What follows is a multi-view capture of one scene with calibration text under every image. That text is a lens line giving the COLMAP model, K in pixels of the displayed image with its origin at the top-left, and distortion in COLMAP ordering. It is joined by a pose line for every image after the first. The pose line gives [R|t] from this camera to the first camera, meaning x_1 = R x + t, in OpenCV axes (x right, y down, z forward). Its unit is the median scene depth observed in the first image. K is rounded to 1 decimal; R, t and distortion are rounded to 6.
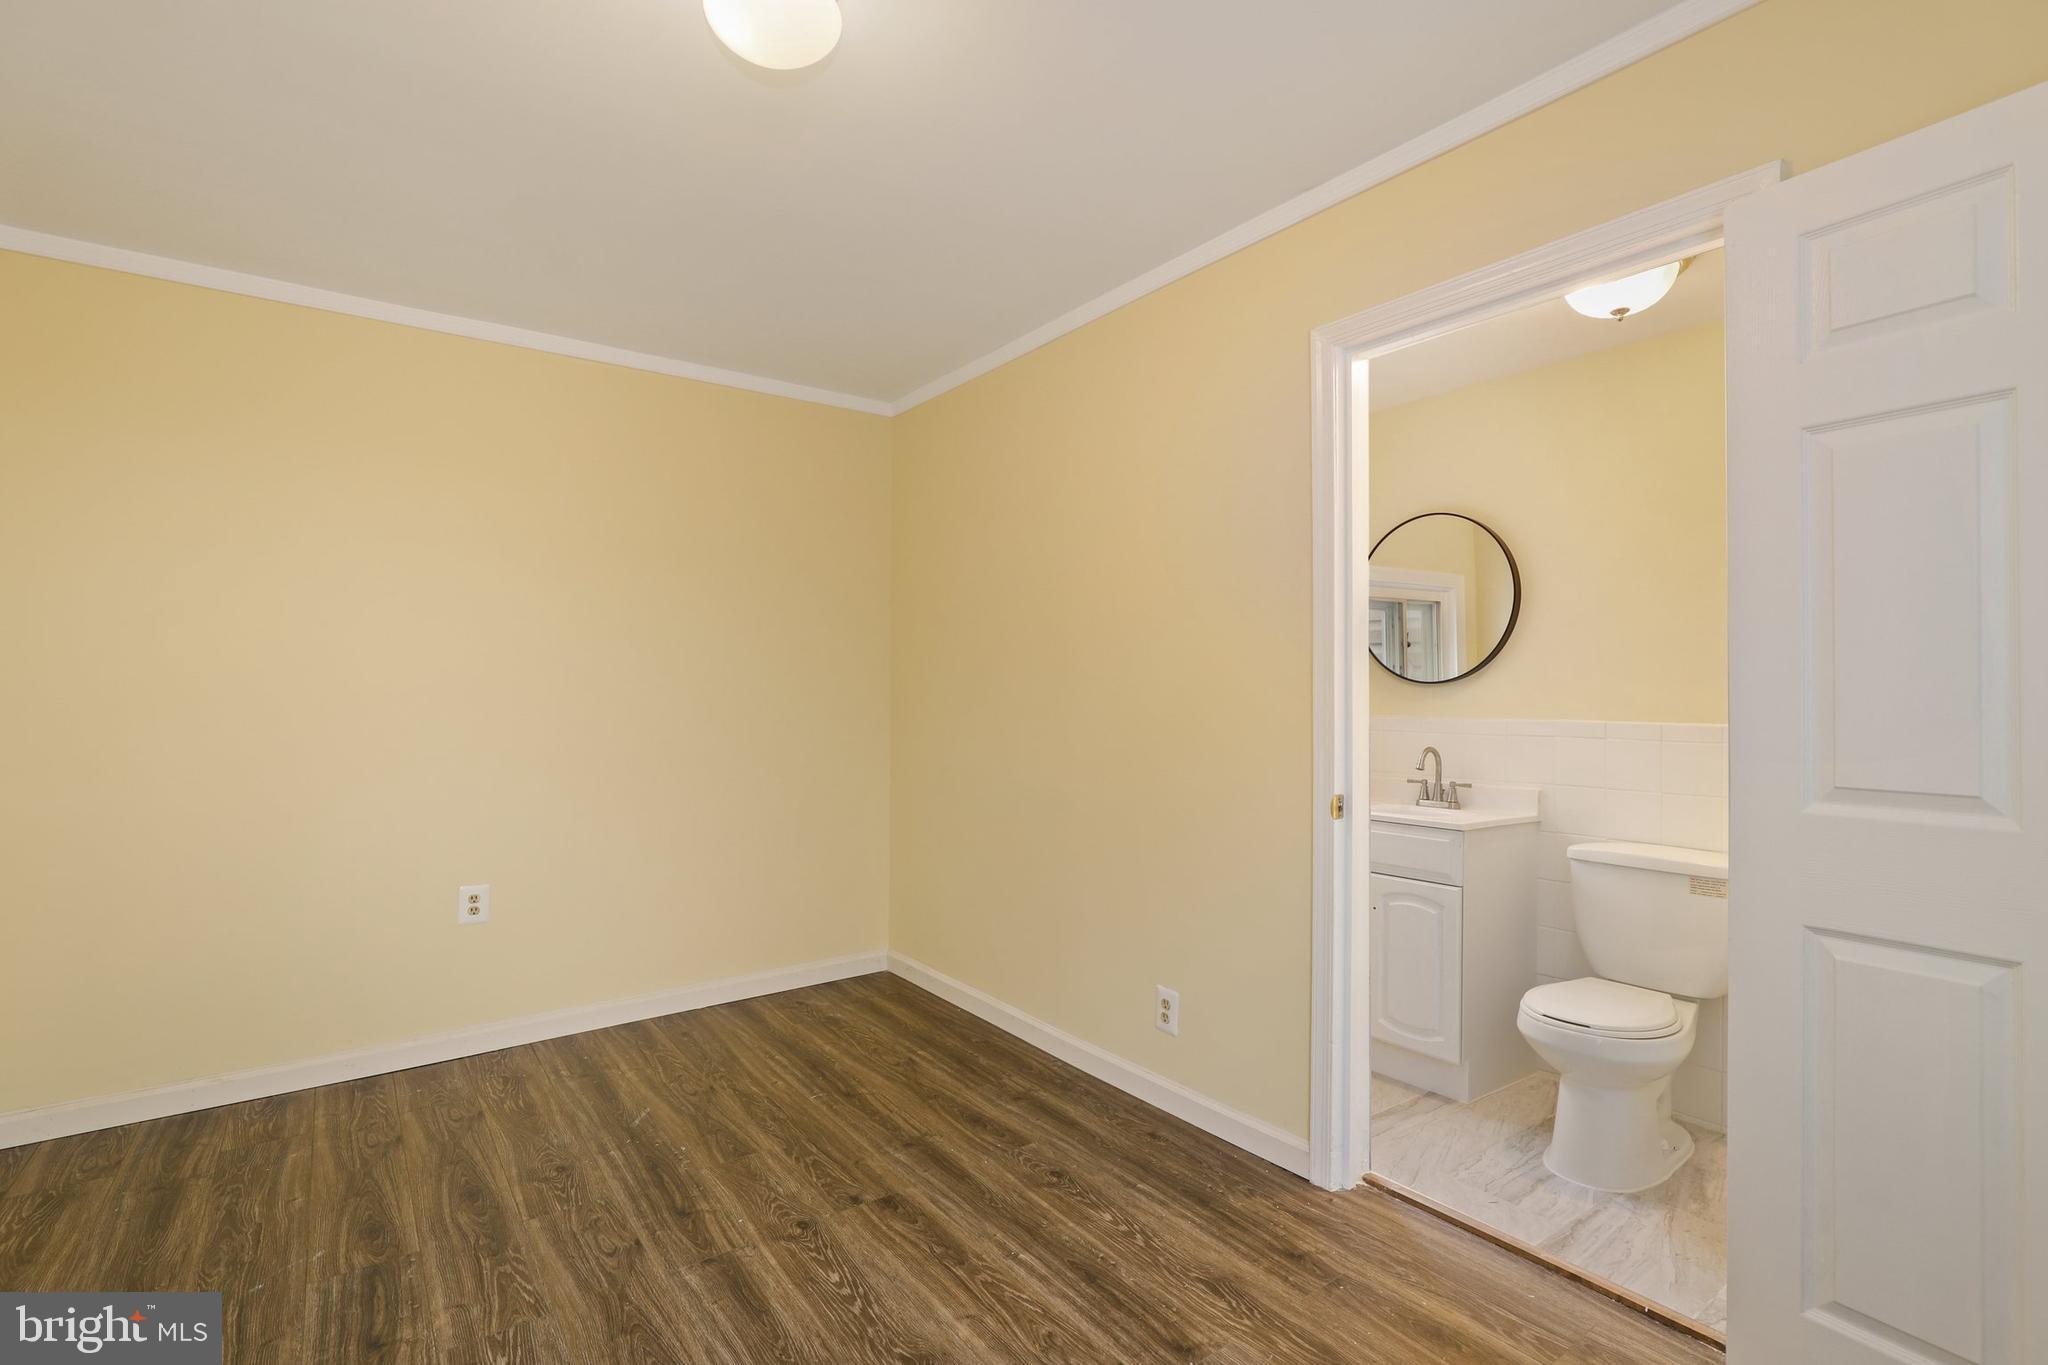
lens RADIAL K [[948.7, 0, 1021.1], [0, 948.7, 676.2], [0, 0, 1]] dist [-0.020368, 0.002178]
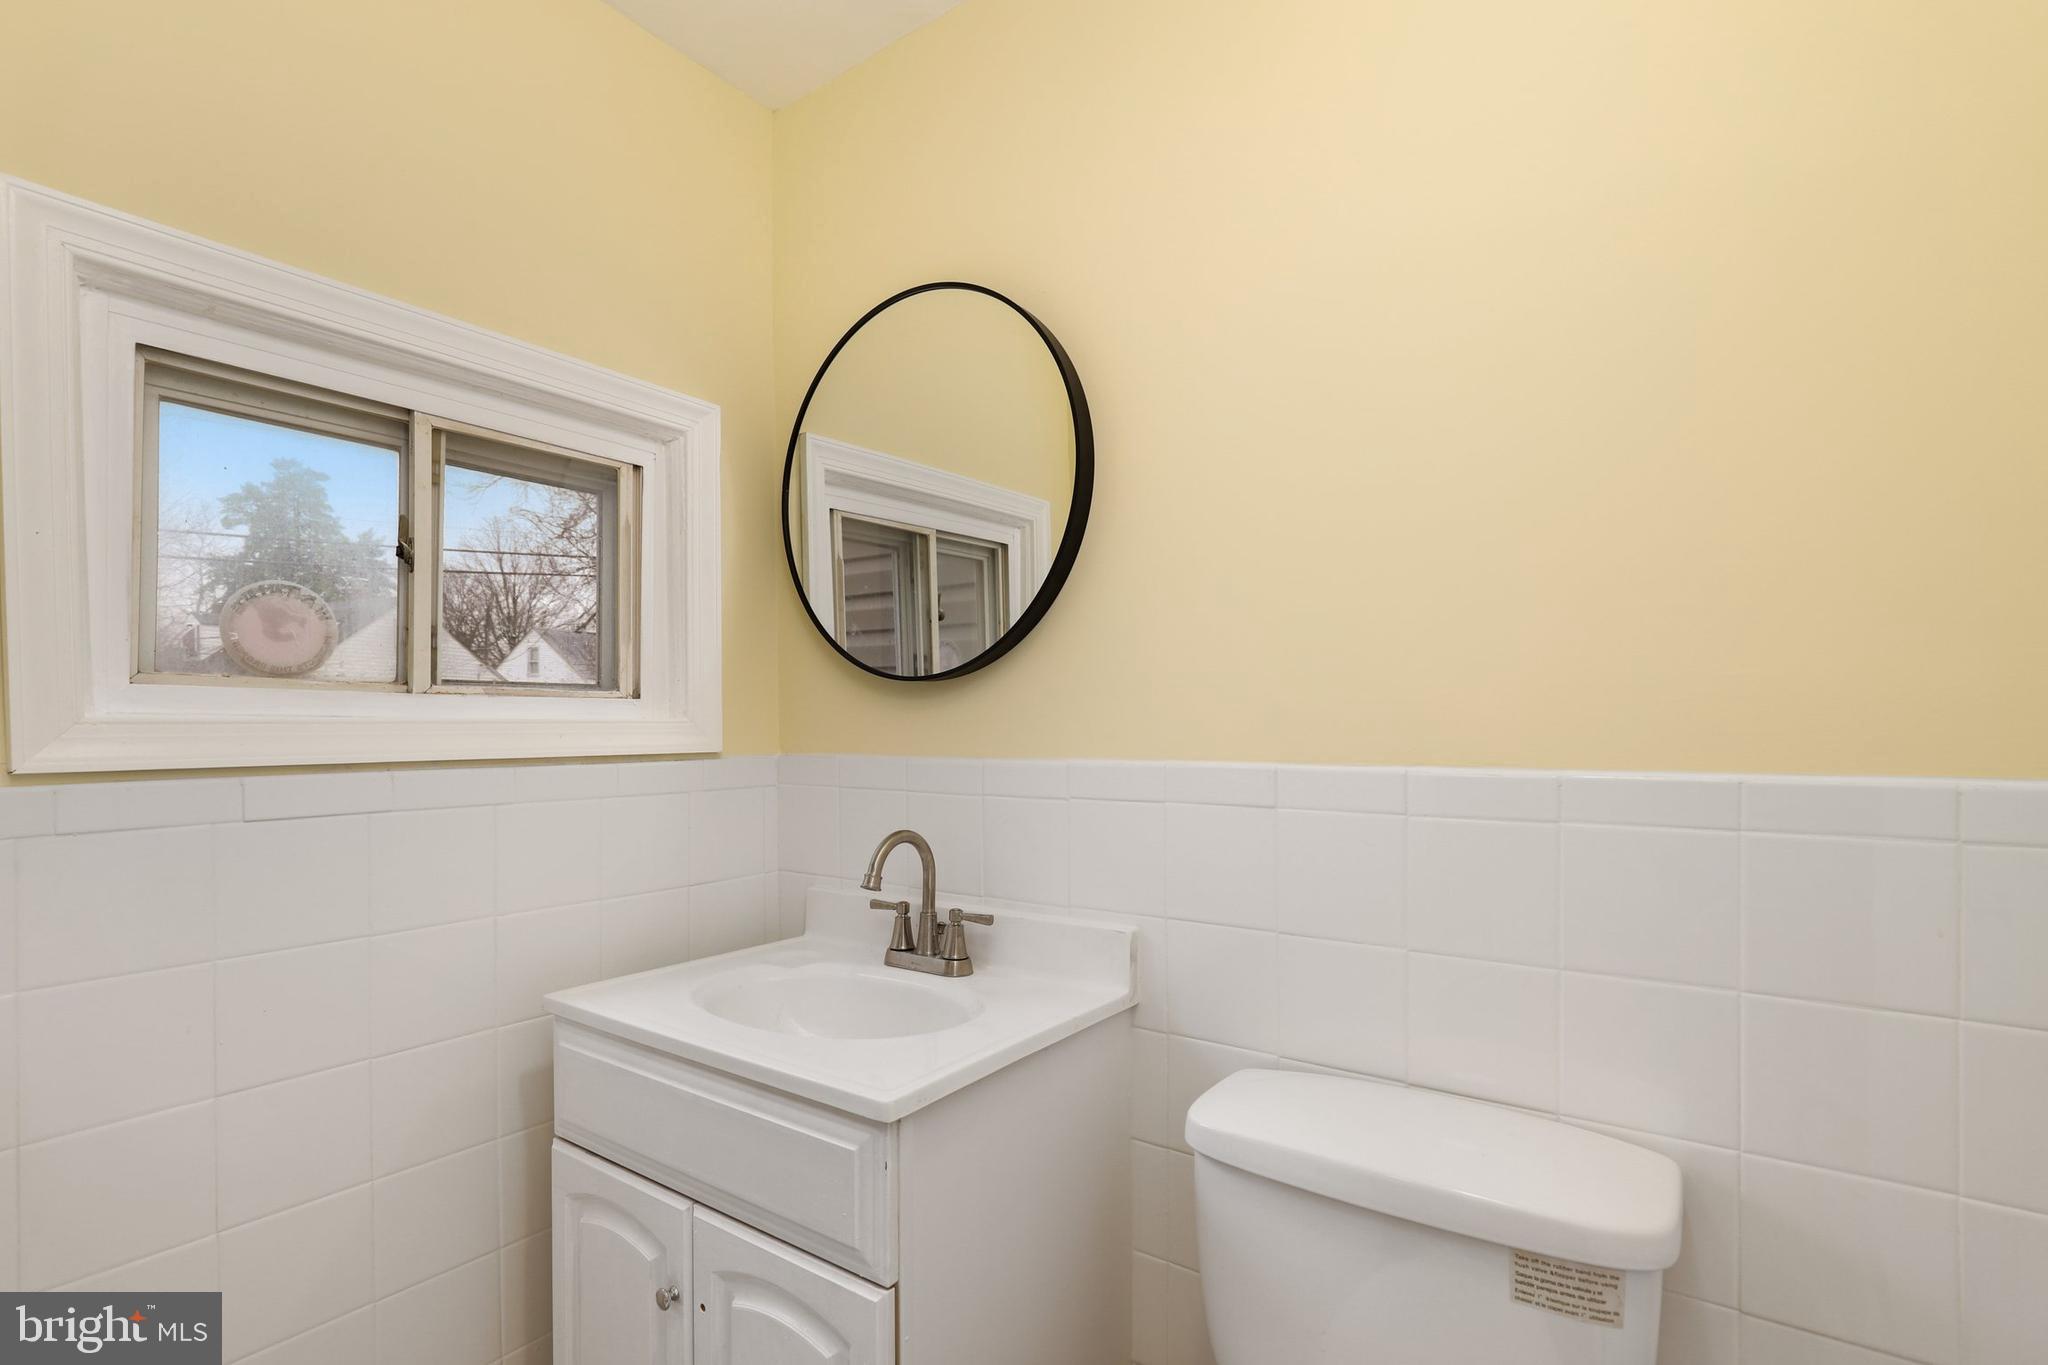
lens RADIAL K [[948.7, 0, 1031.1], [0, 948.7, 688.2], [0, 0, 1]] dist [-0.020368, 0.002178]
pose [[0.947663, 0.001532, 0.319269, 0.356935], [0.001341, 0.999961, -0.008780, 0.016139], [-0.319270, 0.008748, 0.947623, 0.590563]]
